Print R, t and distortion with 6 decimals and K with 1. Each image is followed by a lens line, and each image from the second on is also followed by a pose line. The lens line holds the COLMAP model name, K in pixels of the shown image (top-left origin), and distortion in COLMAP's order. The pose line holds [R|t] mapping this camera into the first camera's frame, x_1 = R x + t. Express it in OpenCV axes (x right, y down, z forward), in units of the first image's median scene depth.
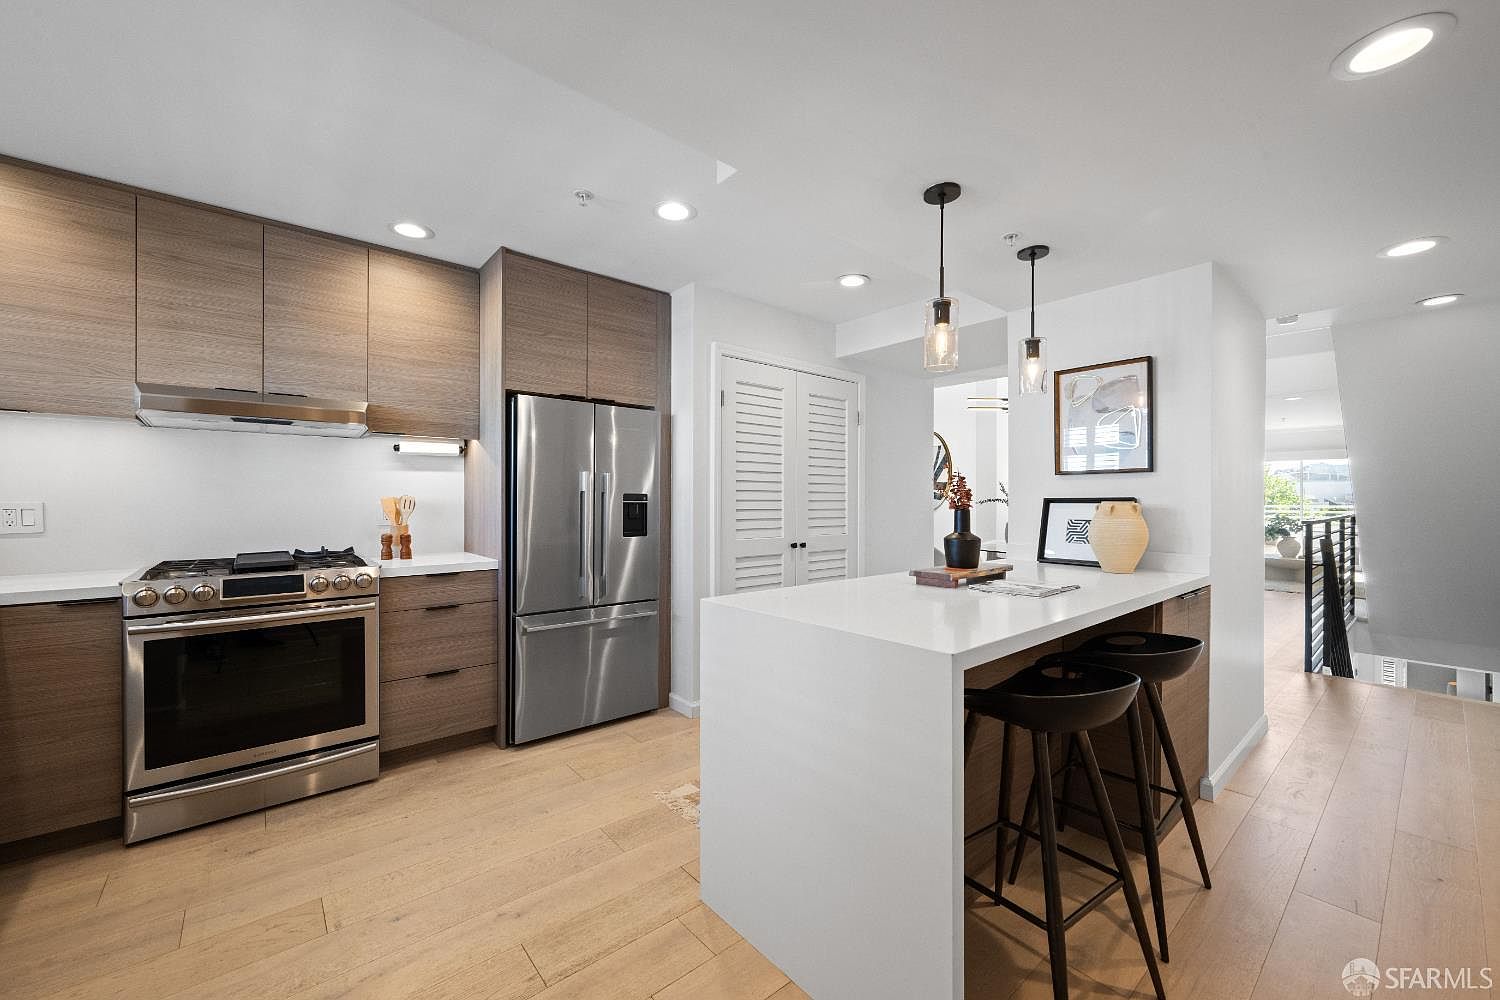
lens RADIAL K [[587.0, 0, 764.2], [0, 587.0, 503.9], [0, 0, 1]] dist [-0.007651, 0.000197]
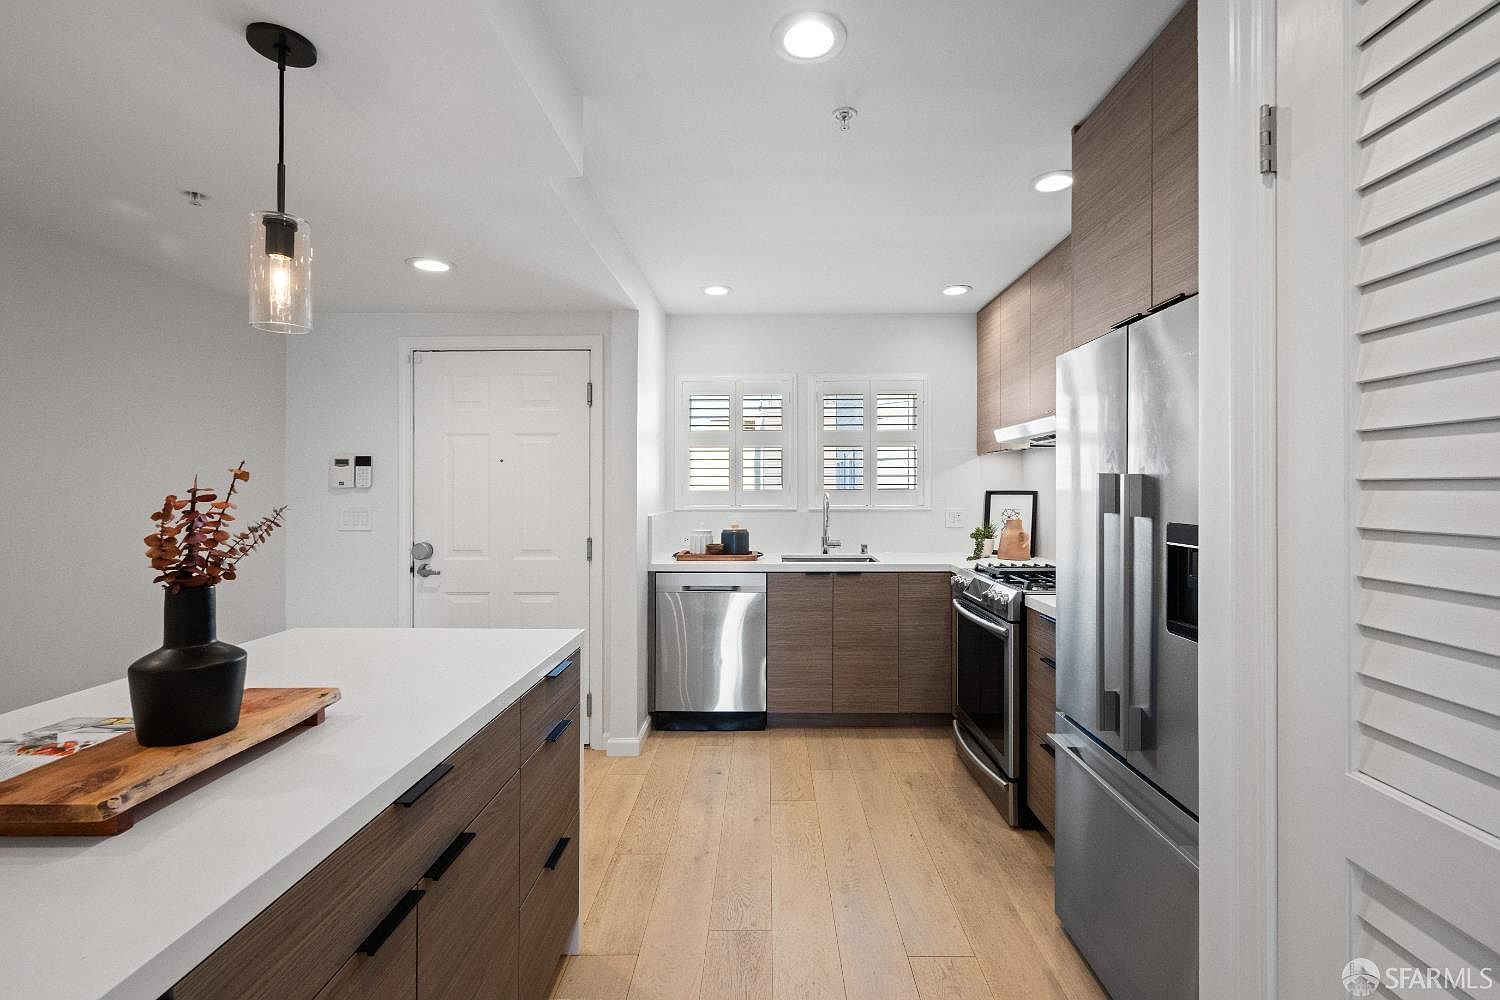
lens RADIAL K [[661.9, 0, 757.5], [0, 661.9, 480.3], [0, 0, 1]] dist [0.000606, 0.000073]
pose [[-0.673093, -0.009508, -0.739496, 0.323542], [-0.006027, 0.999955, -0.007371, -0.047489], [0.739533, -0.000504, -0.673120, 1.248283]]
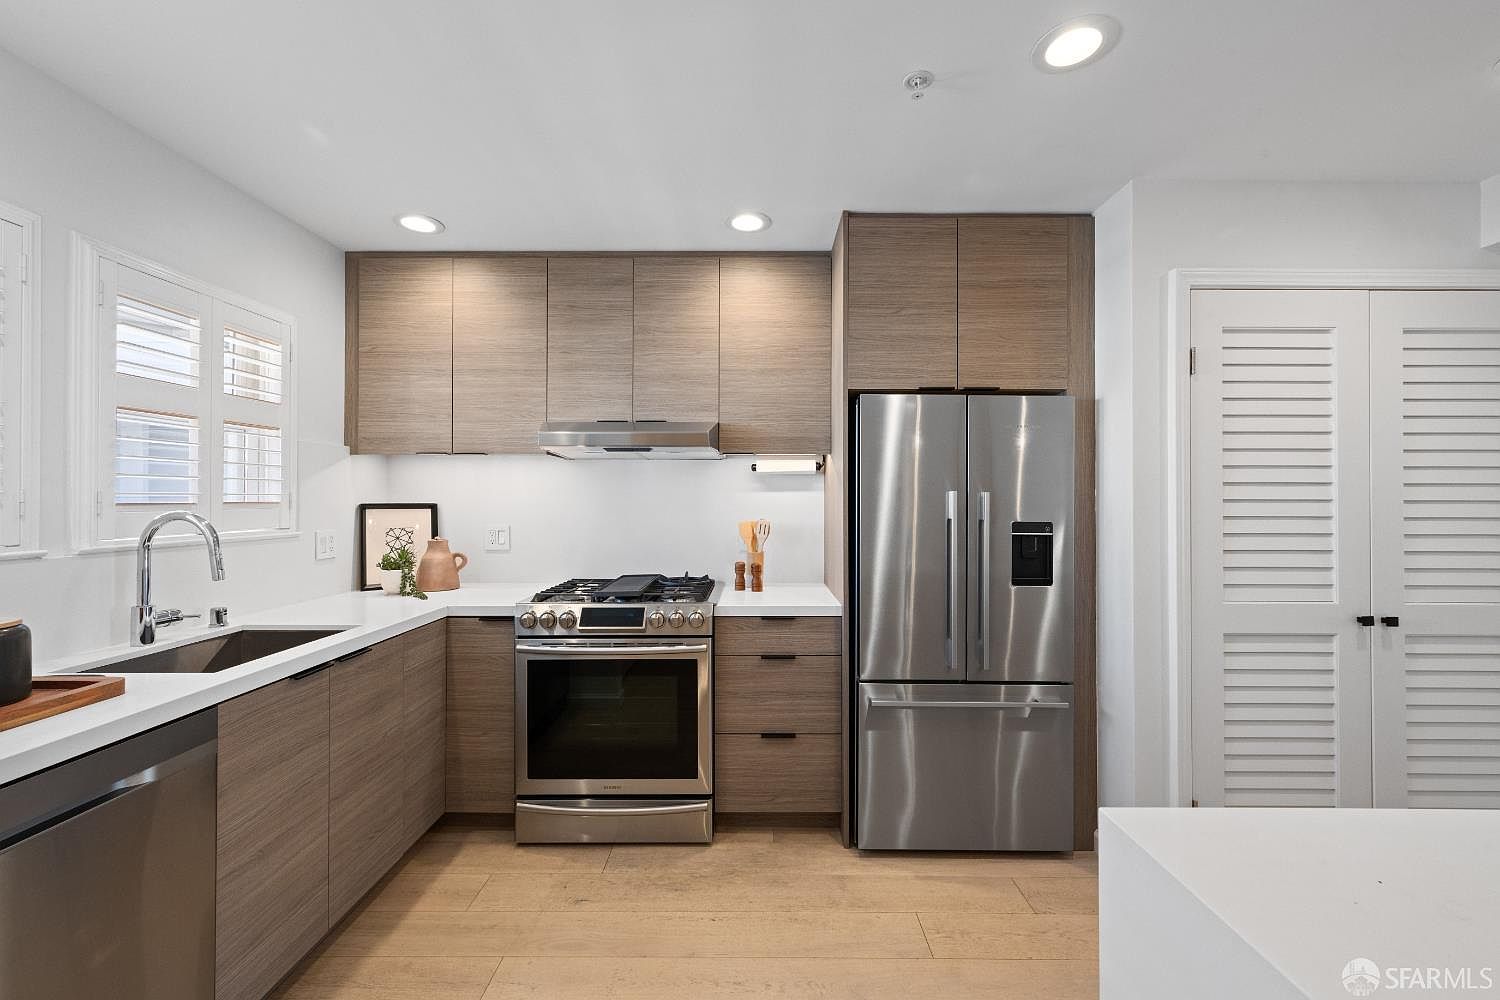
lens RADIAL K [[611.8, 0, 742.2], [0, 611.8, 494.3], [0, 0, 1]] dist [0.003047, -0.002122]
pose [[0.746737, -0.007315, -0.665079, -0.000839], [-0.005590, 0.999835, -0.017274, -0.040302], [0.665096, 0.016617, 0.746573, 0.293152]]
